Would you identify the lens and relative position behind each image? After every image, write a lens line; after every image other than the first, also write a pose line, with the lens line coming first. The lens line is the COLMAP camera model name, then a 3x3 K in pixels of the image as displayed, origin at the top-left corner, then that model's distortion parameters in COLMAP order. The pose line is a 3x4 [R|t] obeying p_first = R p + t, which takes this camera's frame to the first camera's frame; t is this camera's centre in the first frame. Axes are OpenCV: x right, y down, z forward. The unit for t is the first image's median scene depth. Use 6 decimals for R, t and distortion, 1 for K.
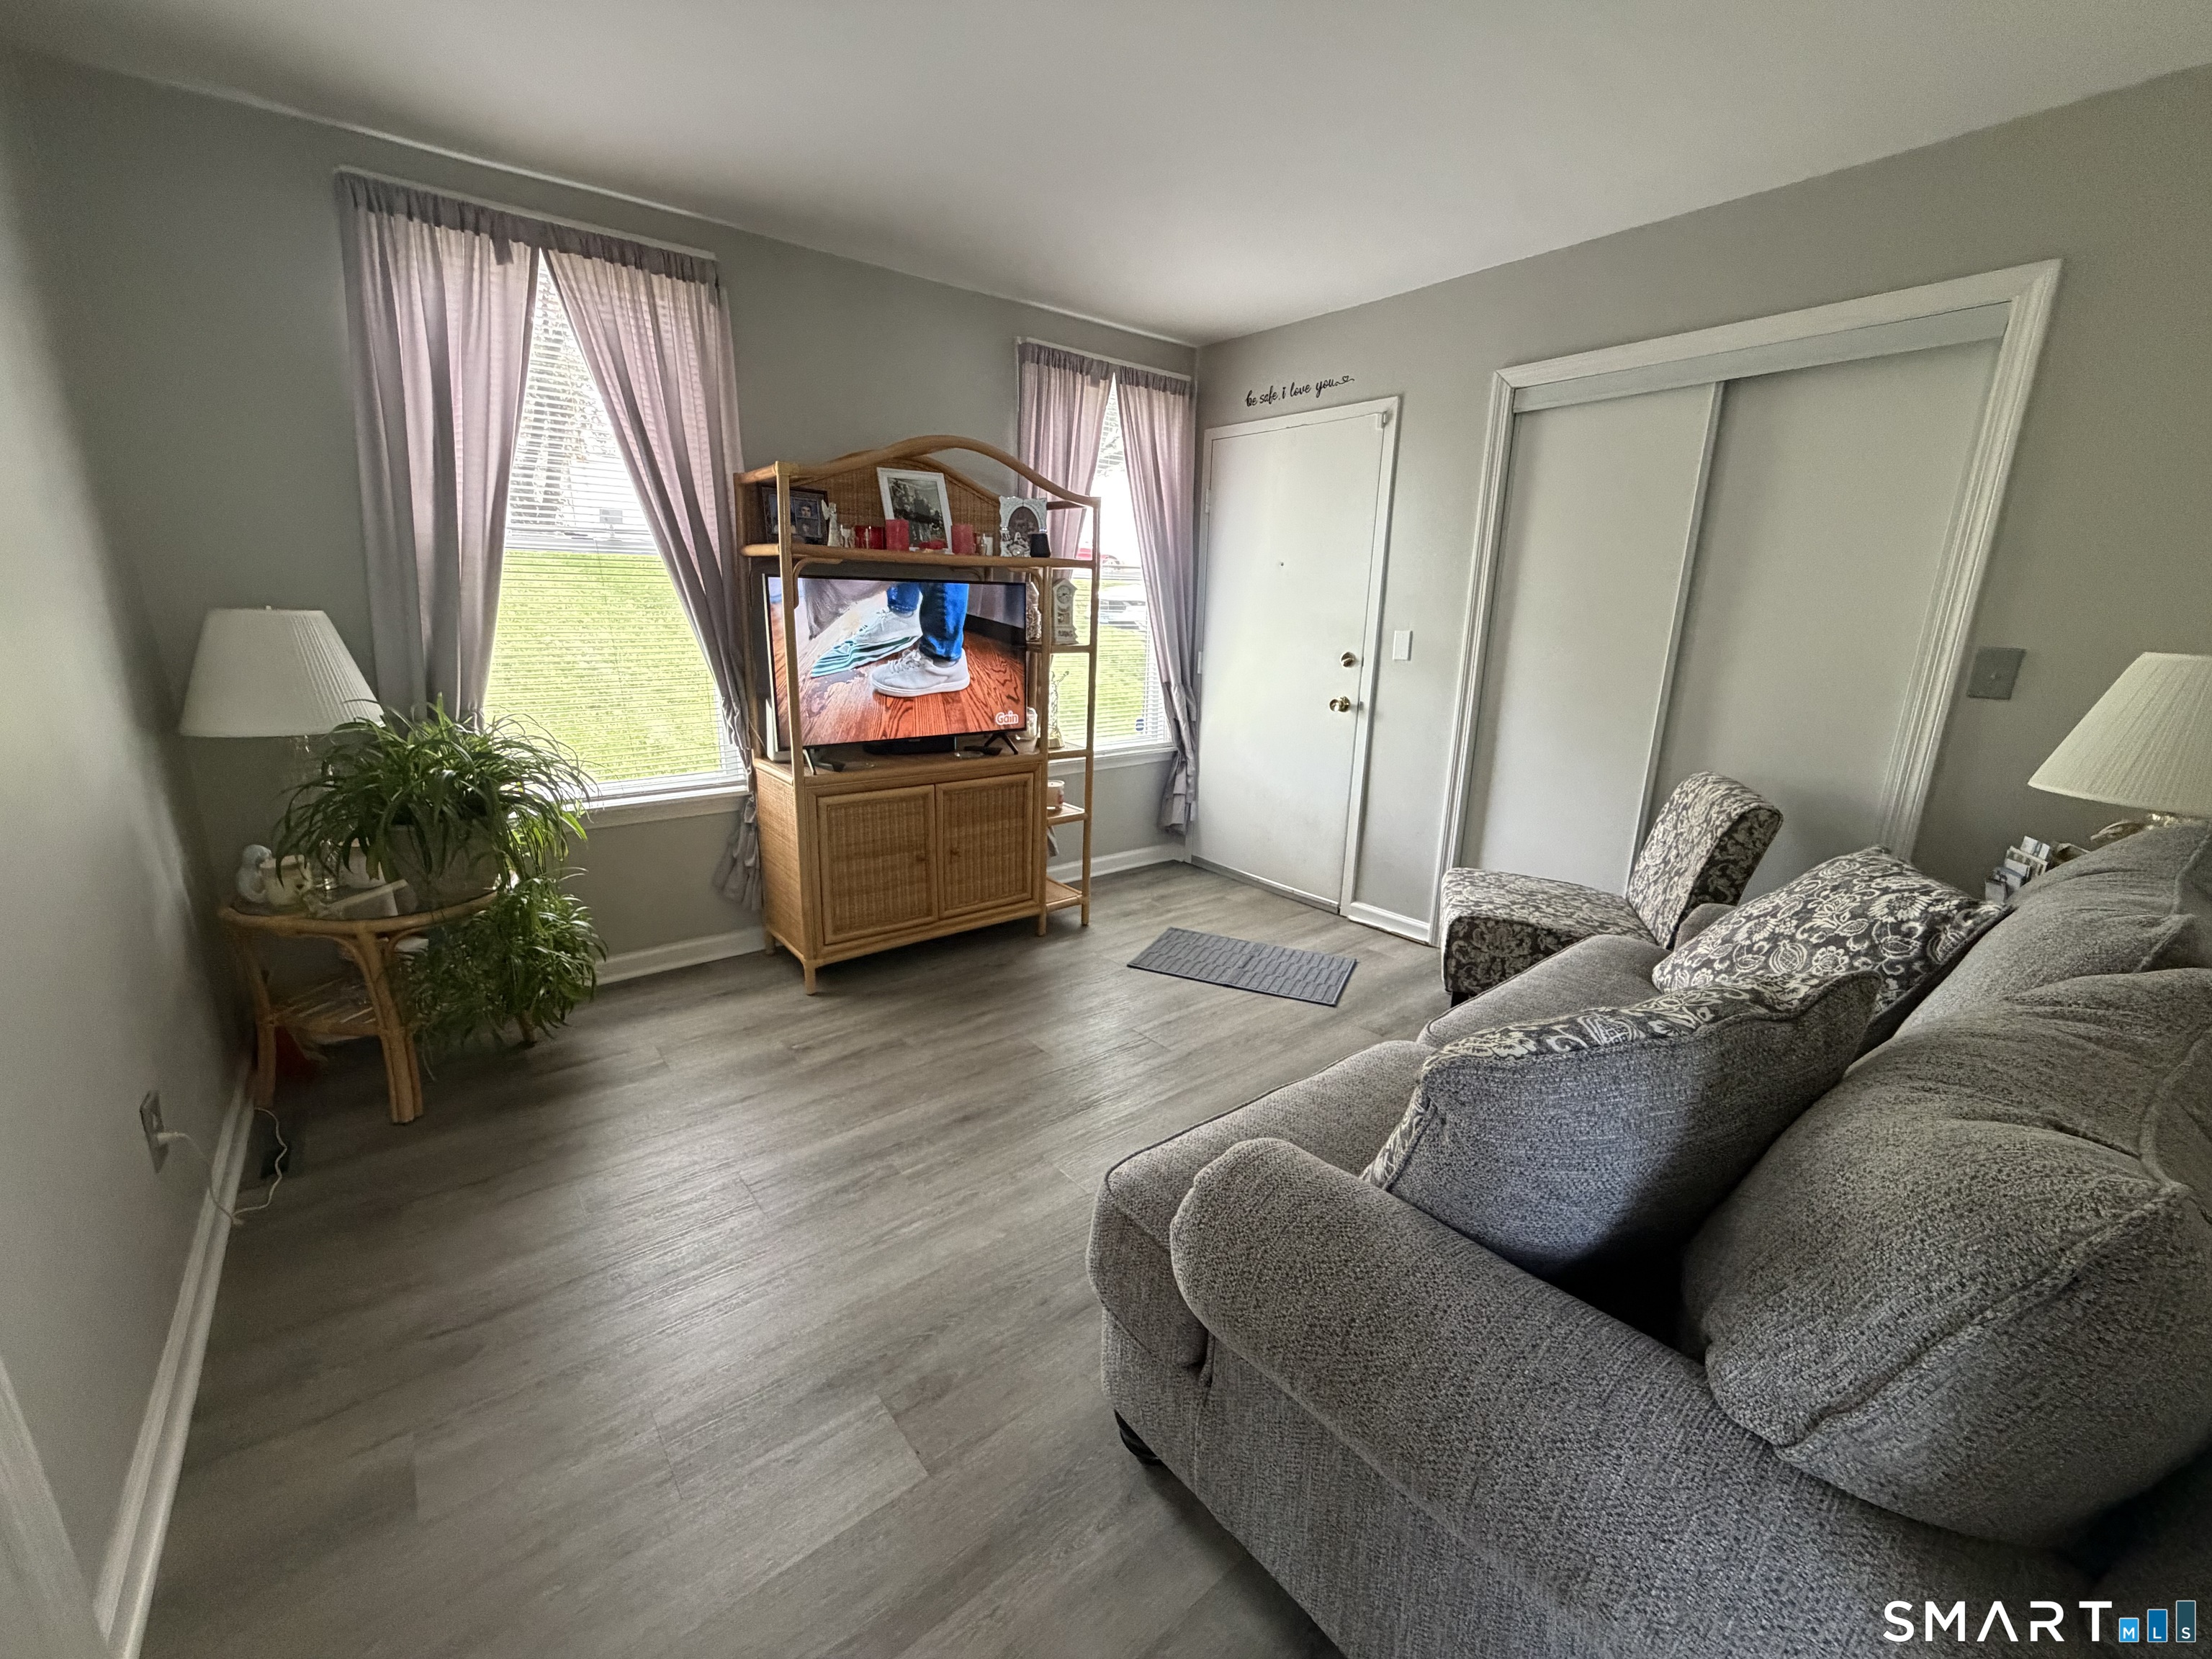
lens RADIAL K [[873.8, 0, 1106.0], [0, 873.8, 829.5], [0, 0, 1]] dist [-0.001786, -0.000262]
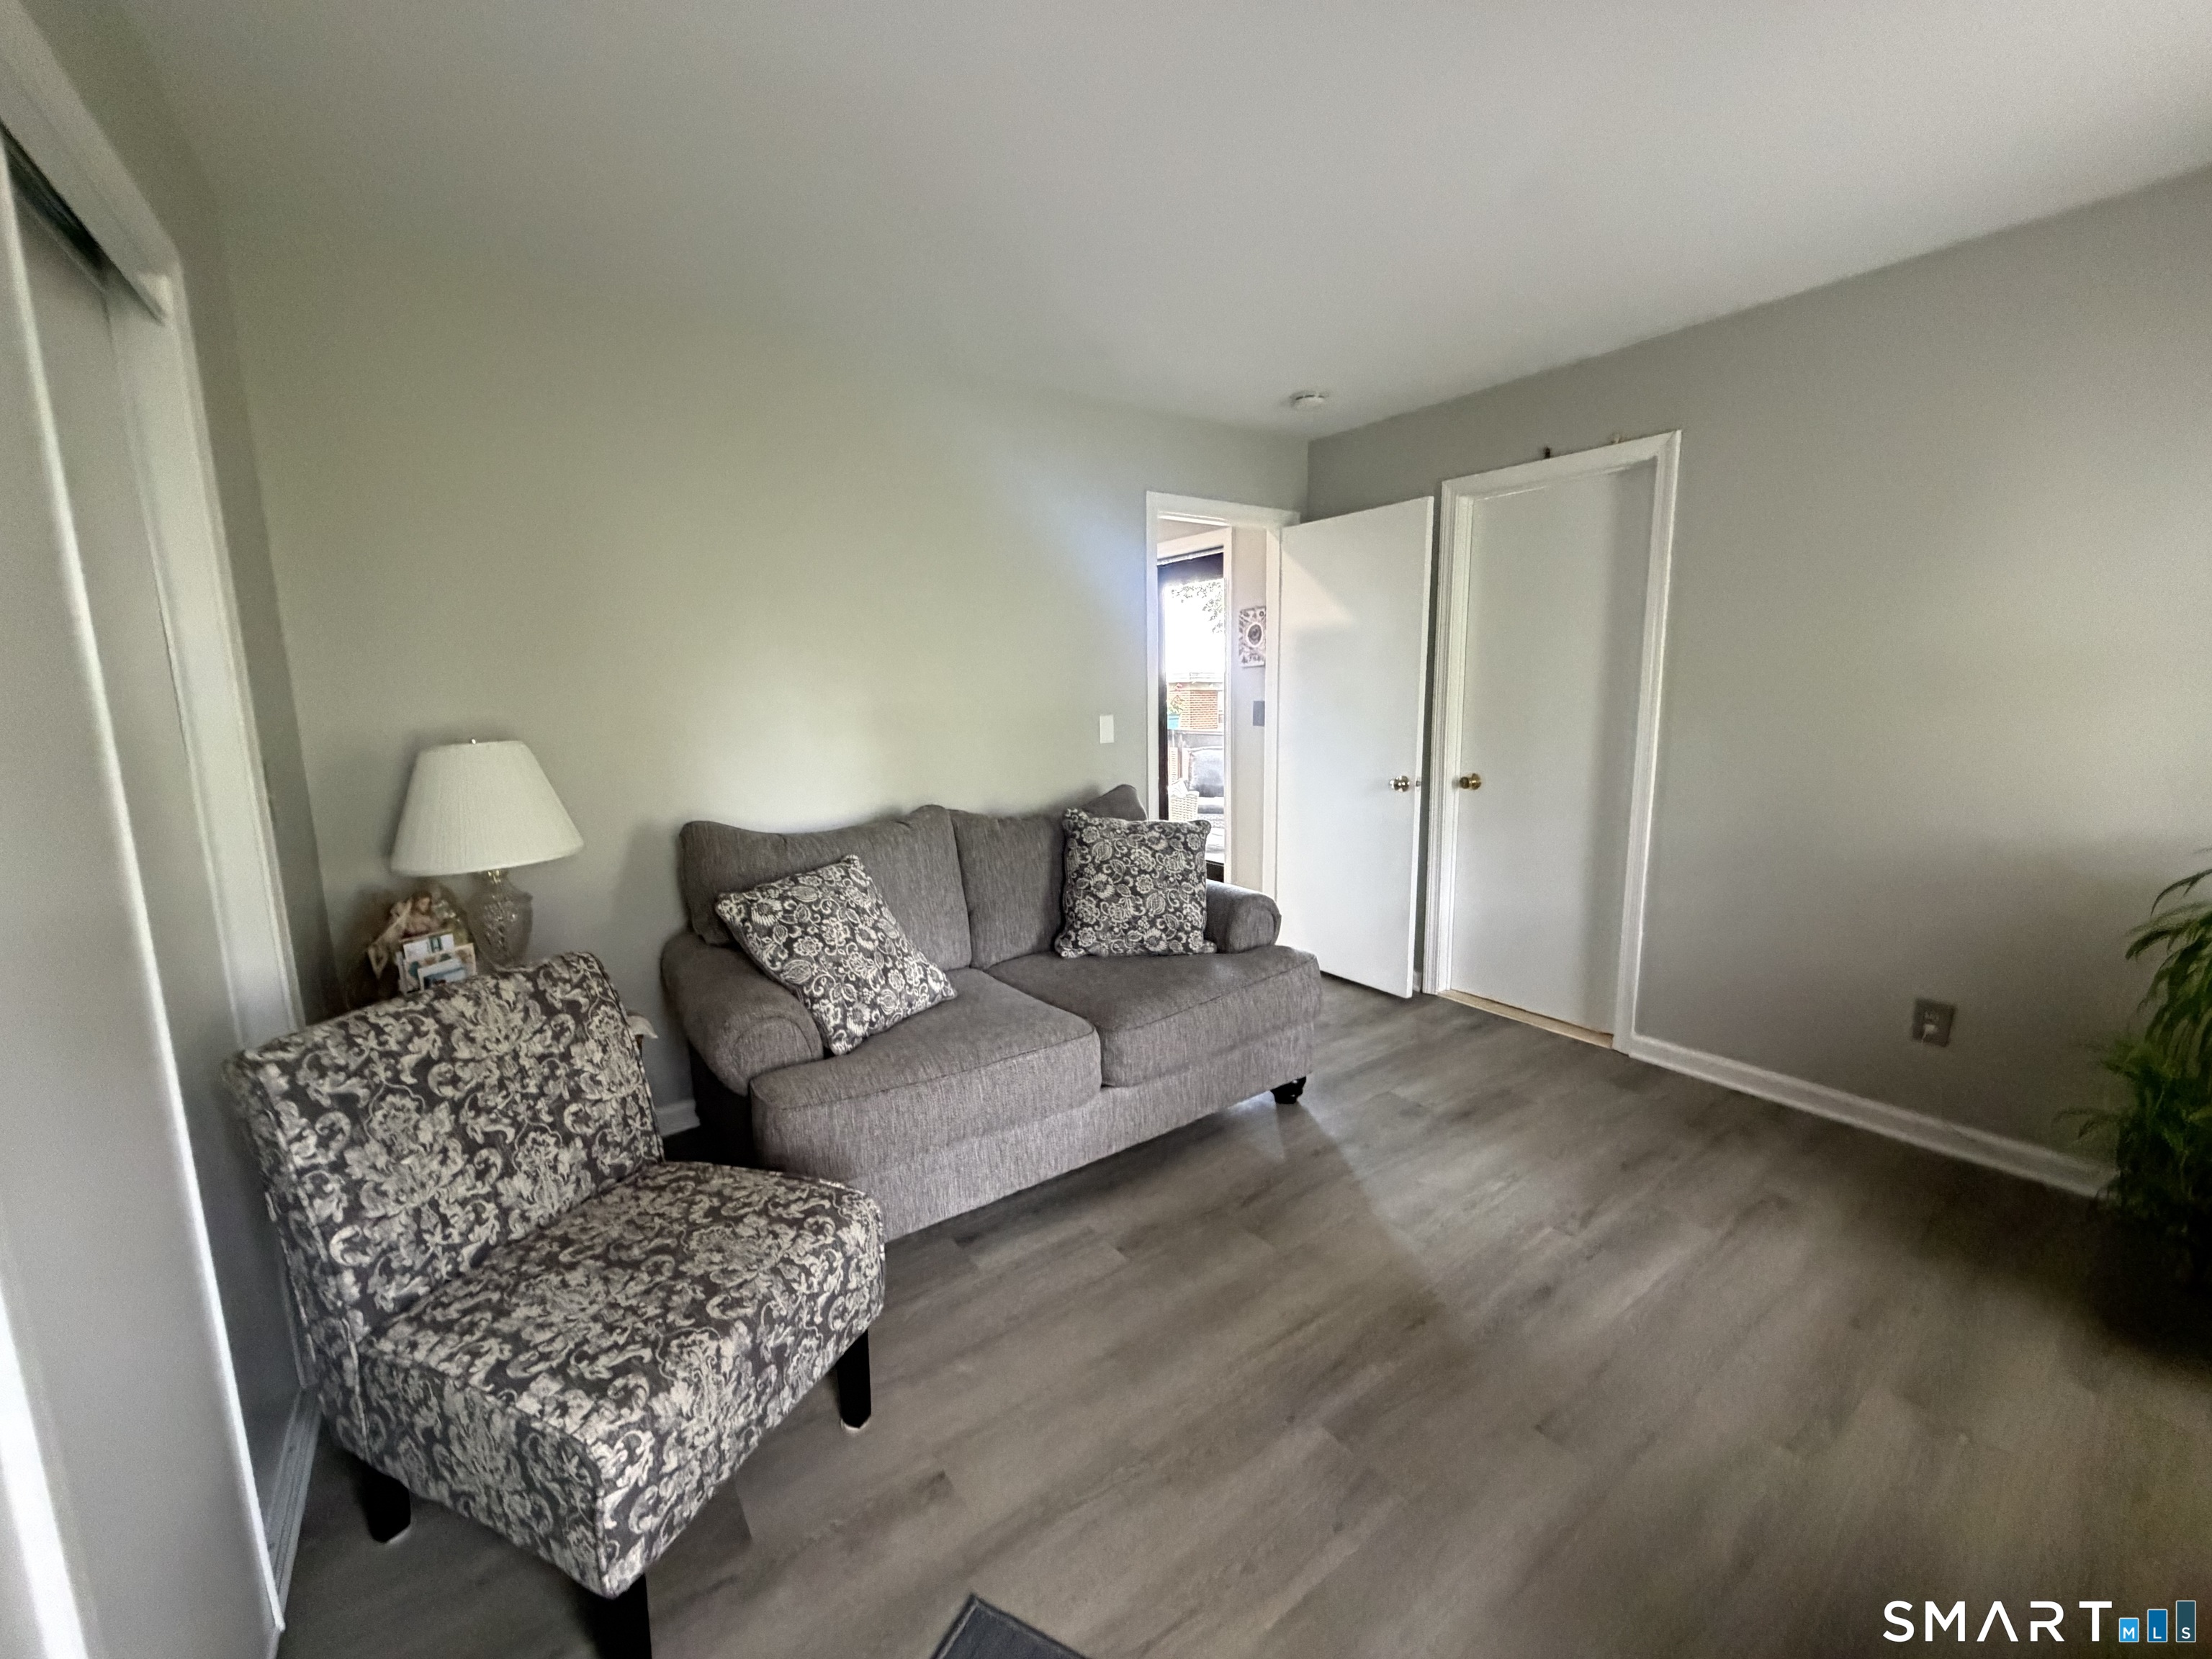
lens RADIAL K [[873.8, 0, 1106.0], [0, 873.8, 829.5], [0, 0, 1]] dist [-0.001786, -0.000262]
pose [[-0.998614, -0.012024, 0.051243, 0.206187], [0.009483, 0.916525, 0.399865, -0.380906], [-0.051774, 0.399797, -0.915141, 1.437308]]
